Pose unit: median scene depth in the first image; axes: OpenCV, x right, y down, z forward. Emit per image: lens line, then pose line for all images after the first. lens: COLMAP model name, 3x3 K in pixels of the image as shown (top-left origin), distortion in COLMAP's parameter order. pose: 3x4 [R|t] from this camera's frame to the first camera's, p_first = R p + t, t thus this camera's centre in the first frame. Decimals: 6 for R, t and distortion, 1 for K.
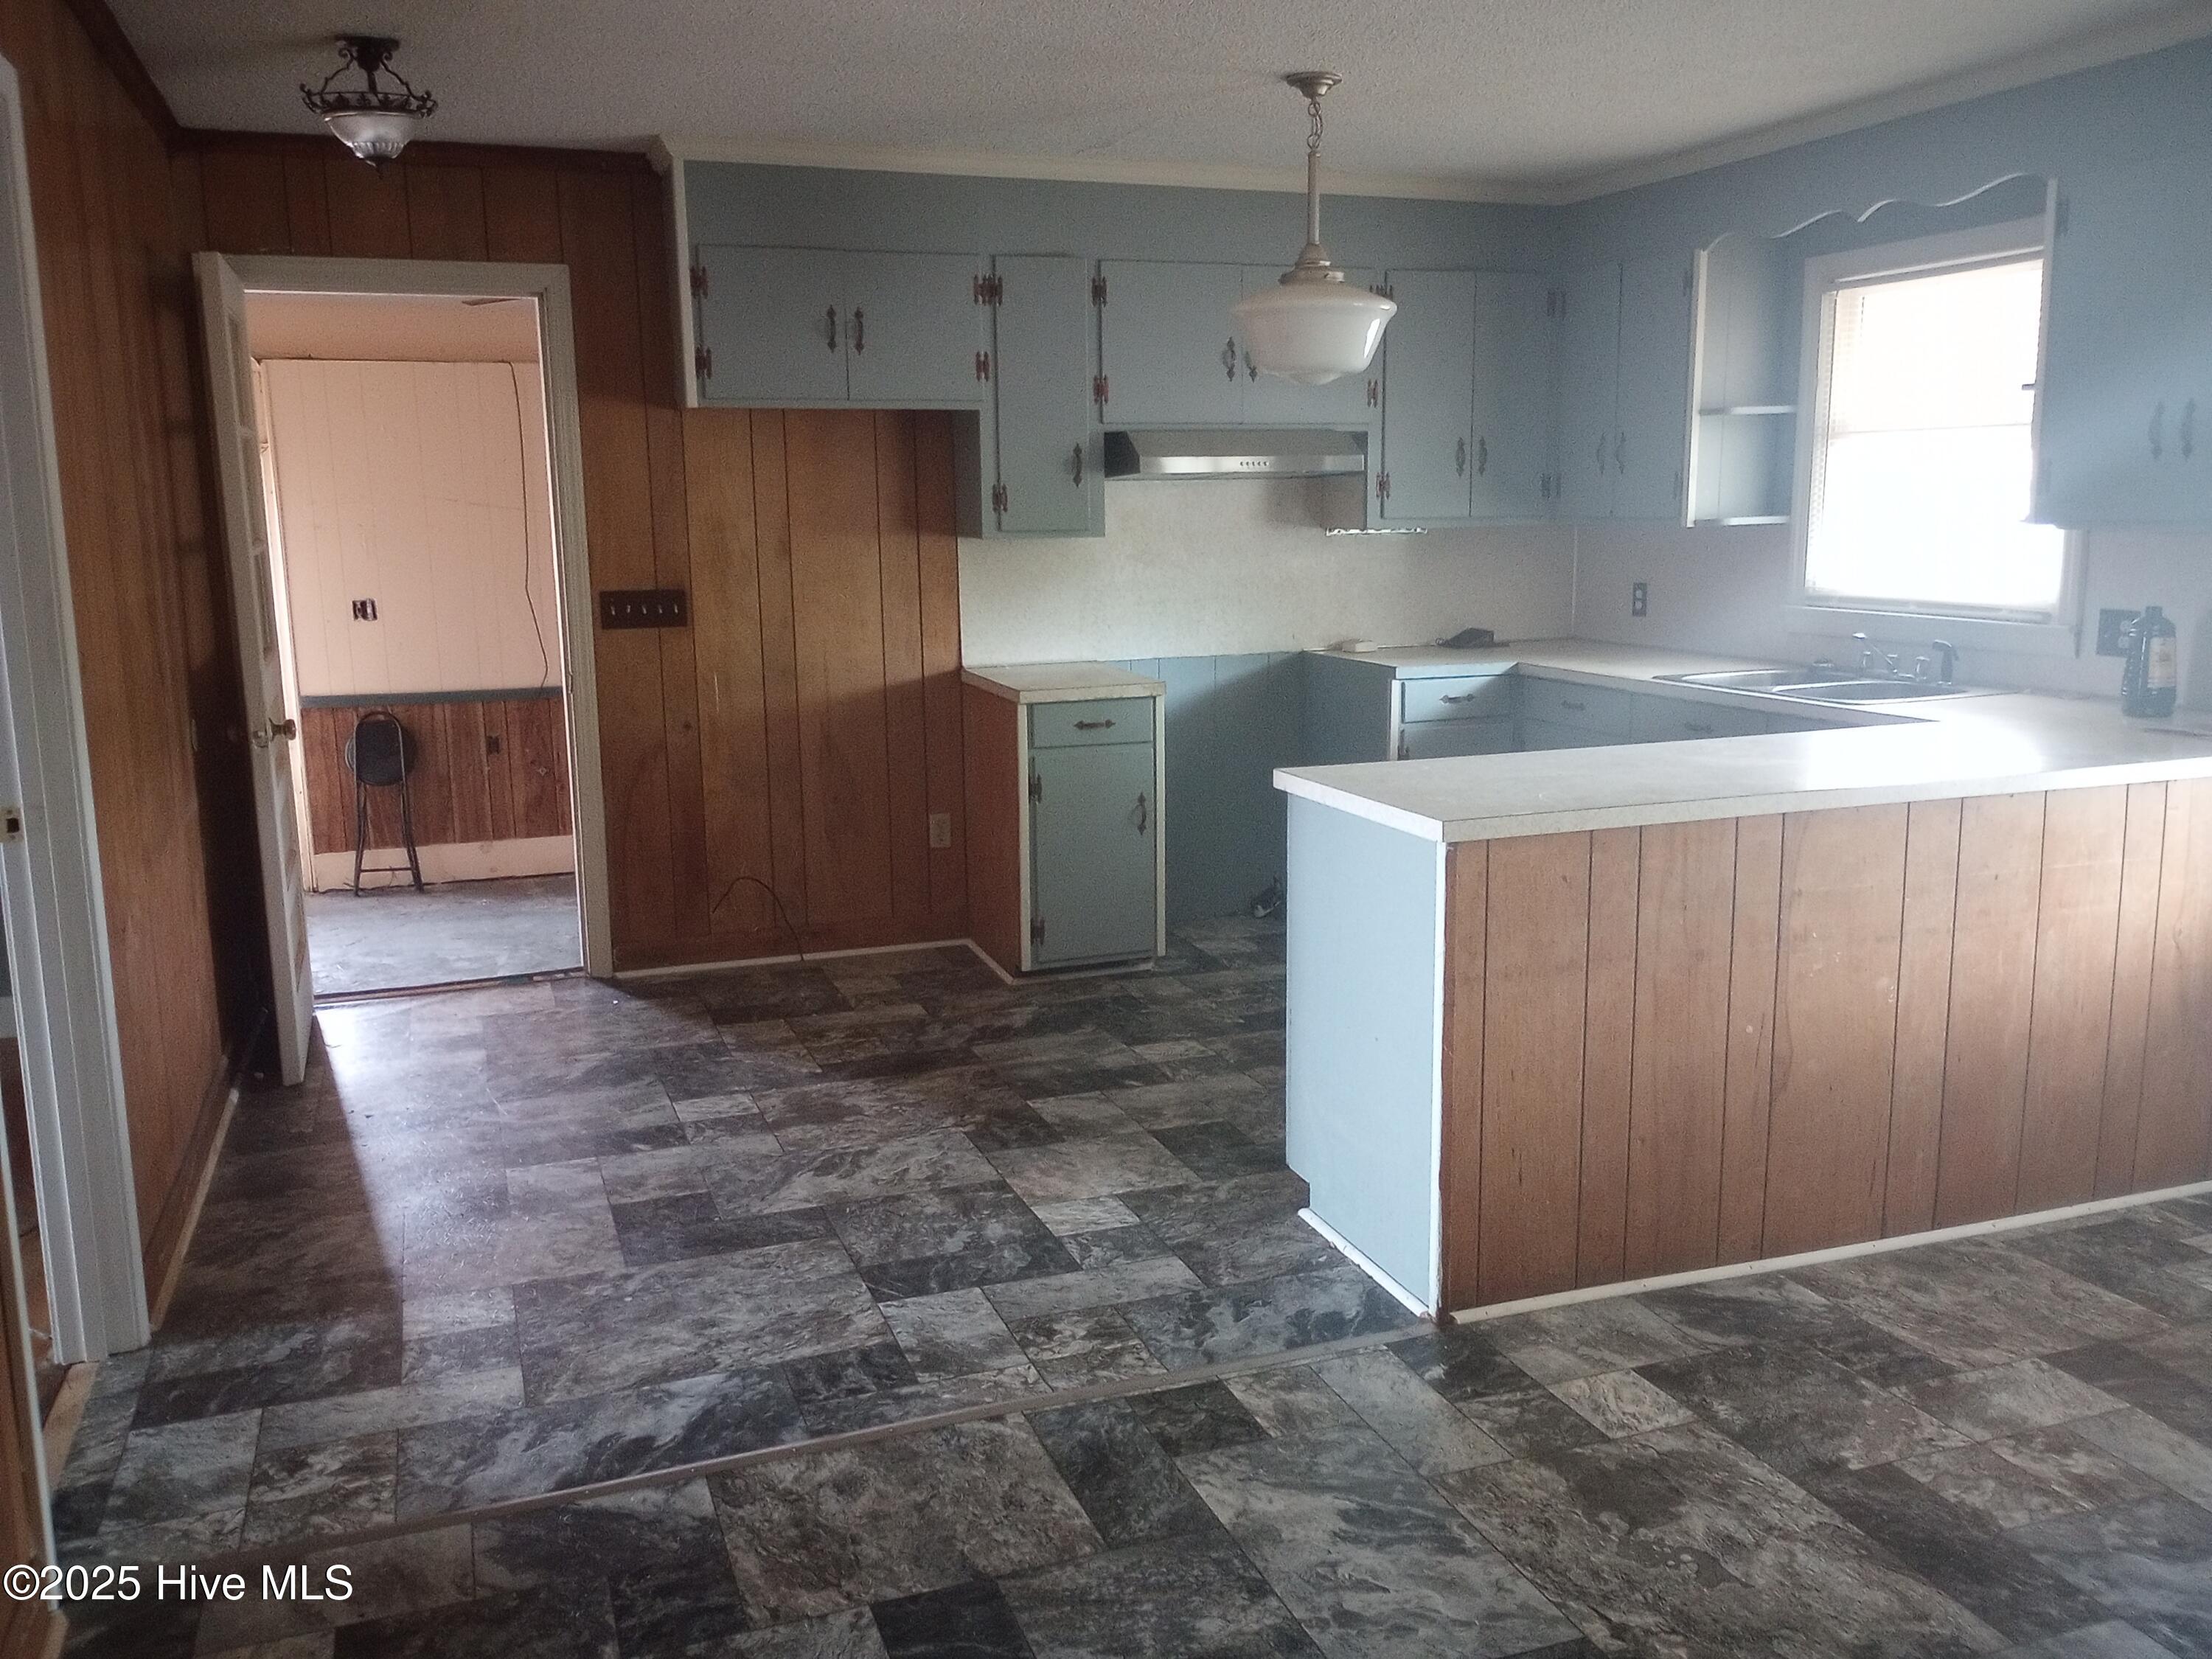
lens RADIAL K [[1828.2, 0, 1101.1], [0, 1828.2, 837.1], [0, 0, 1]] dist [0.200373, -0.009675]
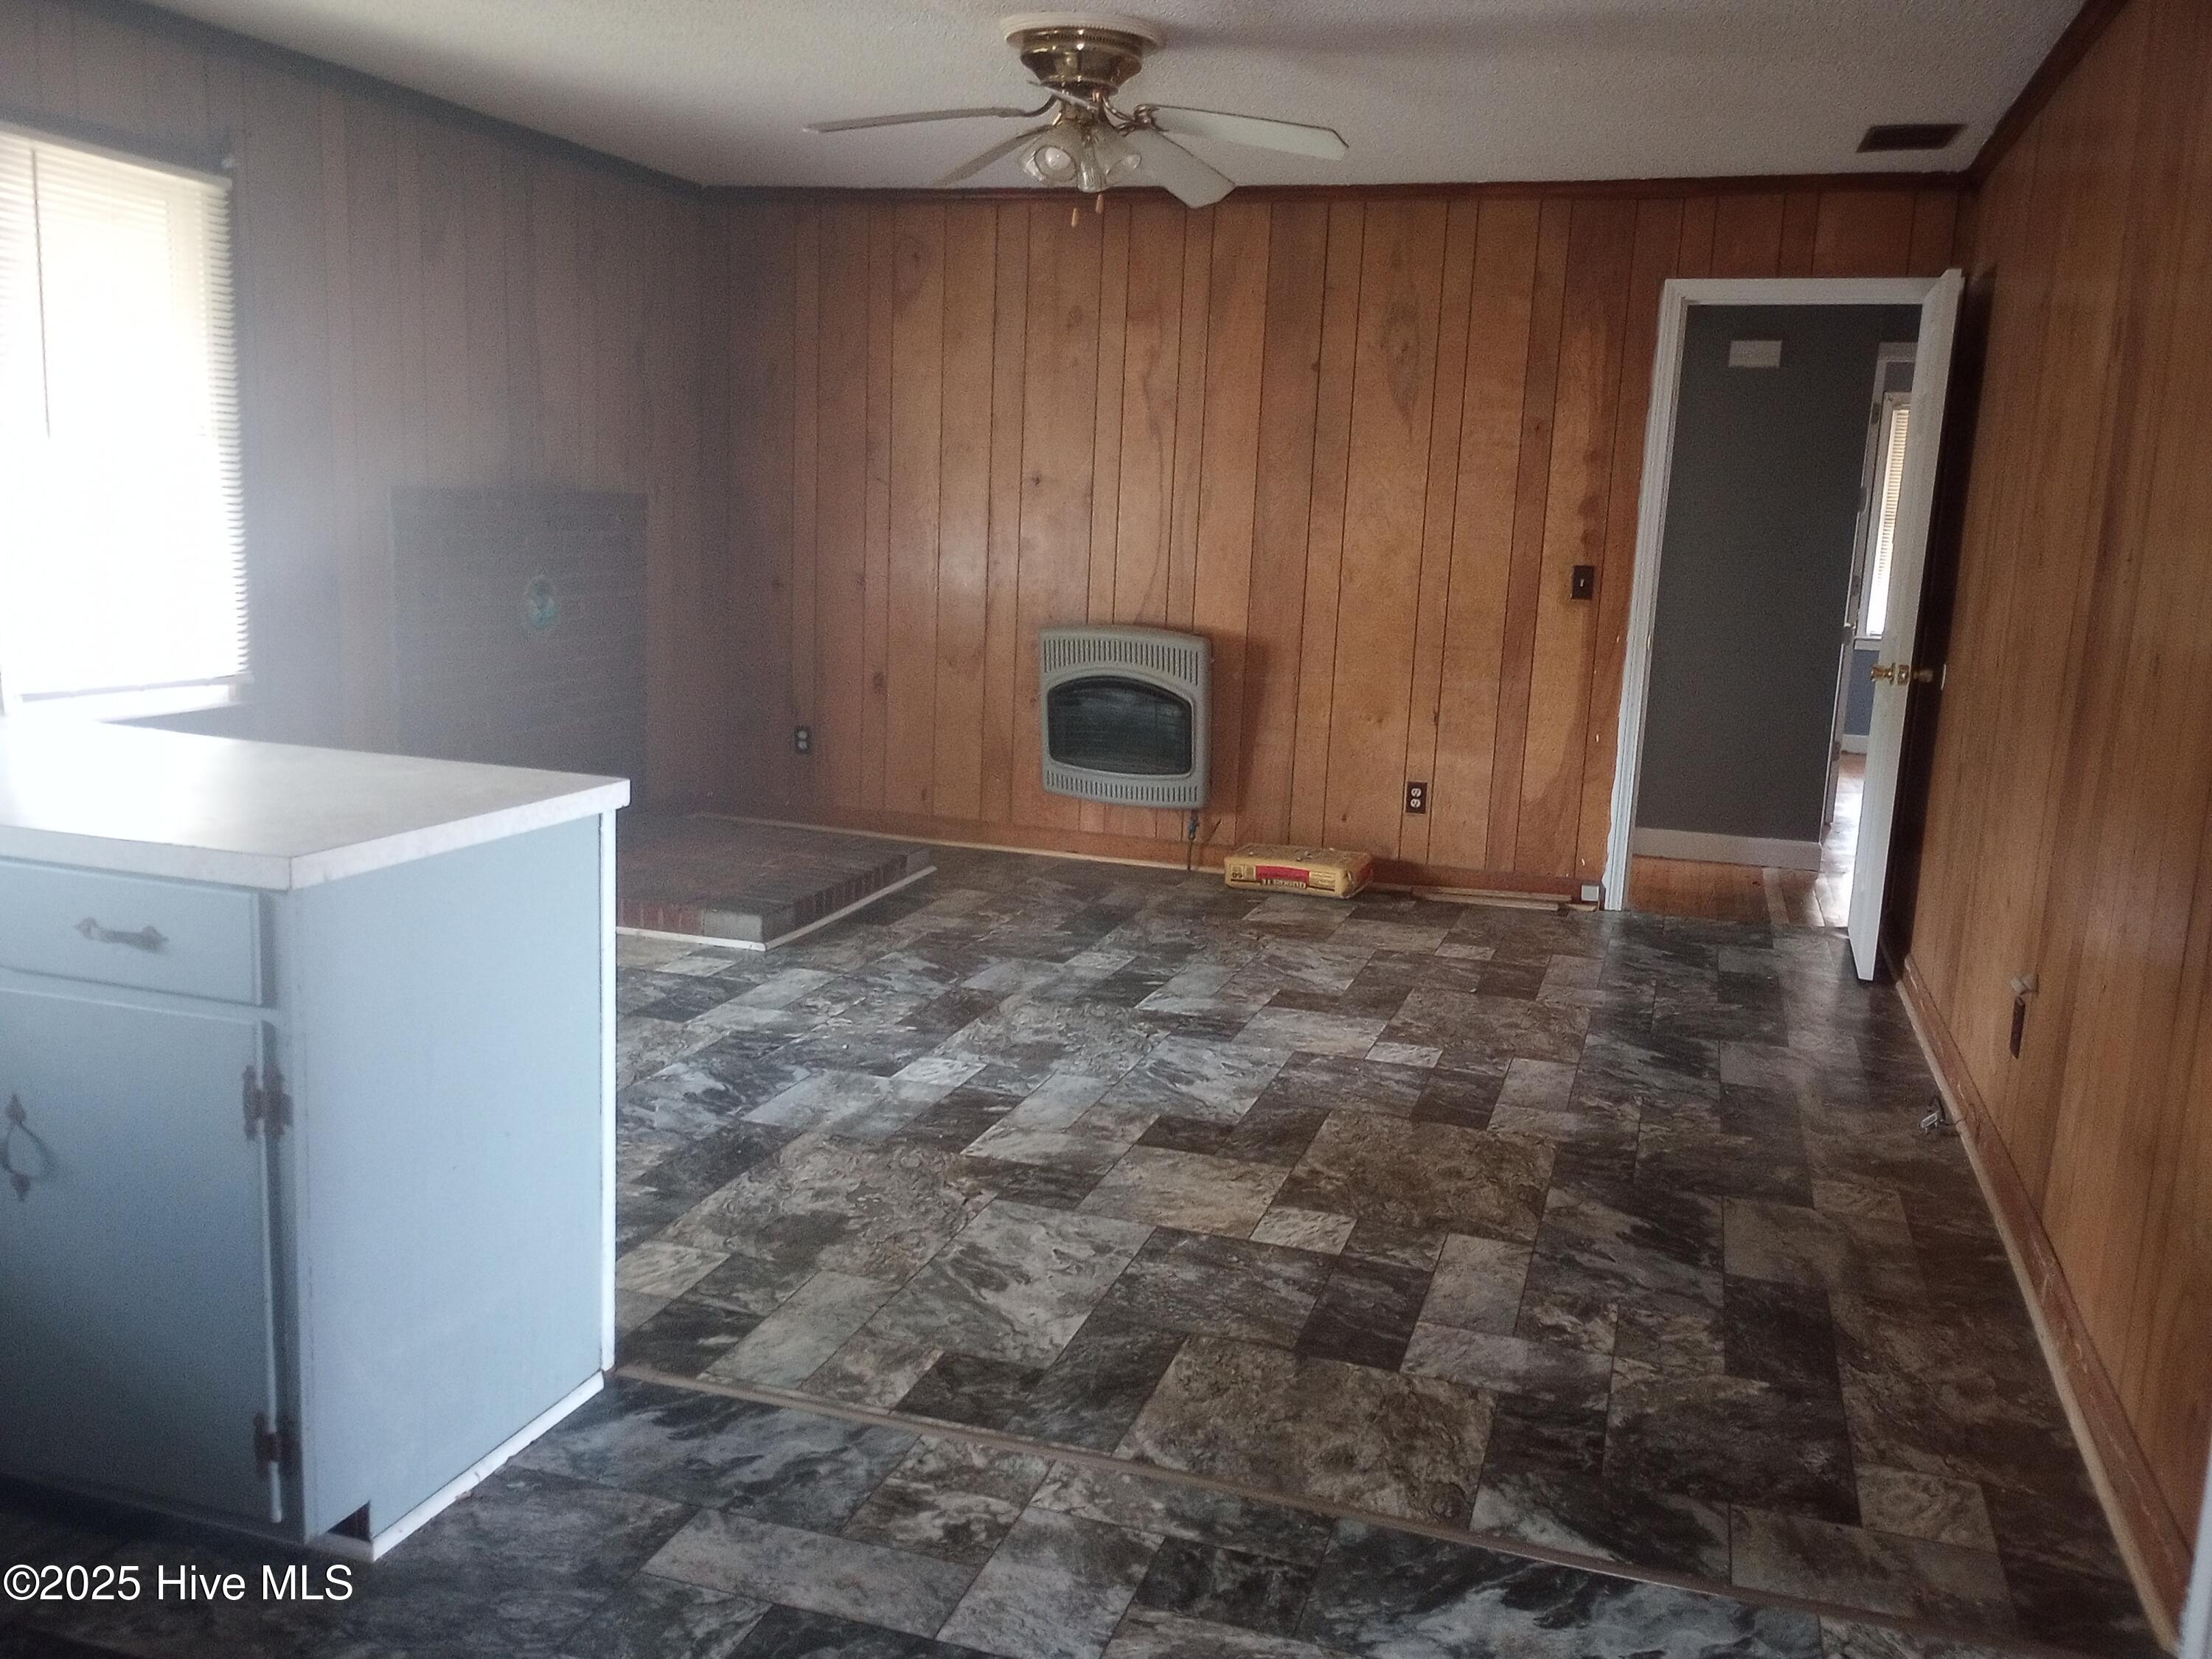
lens RADIAL K [[1828.2, 0, 1095.7], [0, 1828.2, 823.1], [0, 0, 1]] dist [0.200373, -0.009675]
pose [[-0.782440, -0.130397, 0.608920, -0.579528], [0.074526, 0.951195, 0.299456, -0.262886], [-0.618250, 0.279687, -0.734536, 1.691382]]
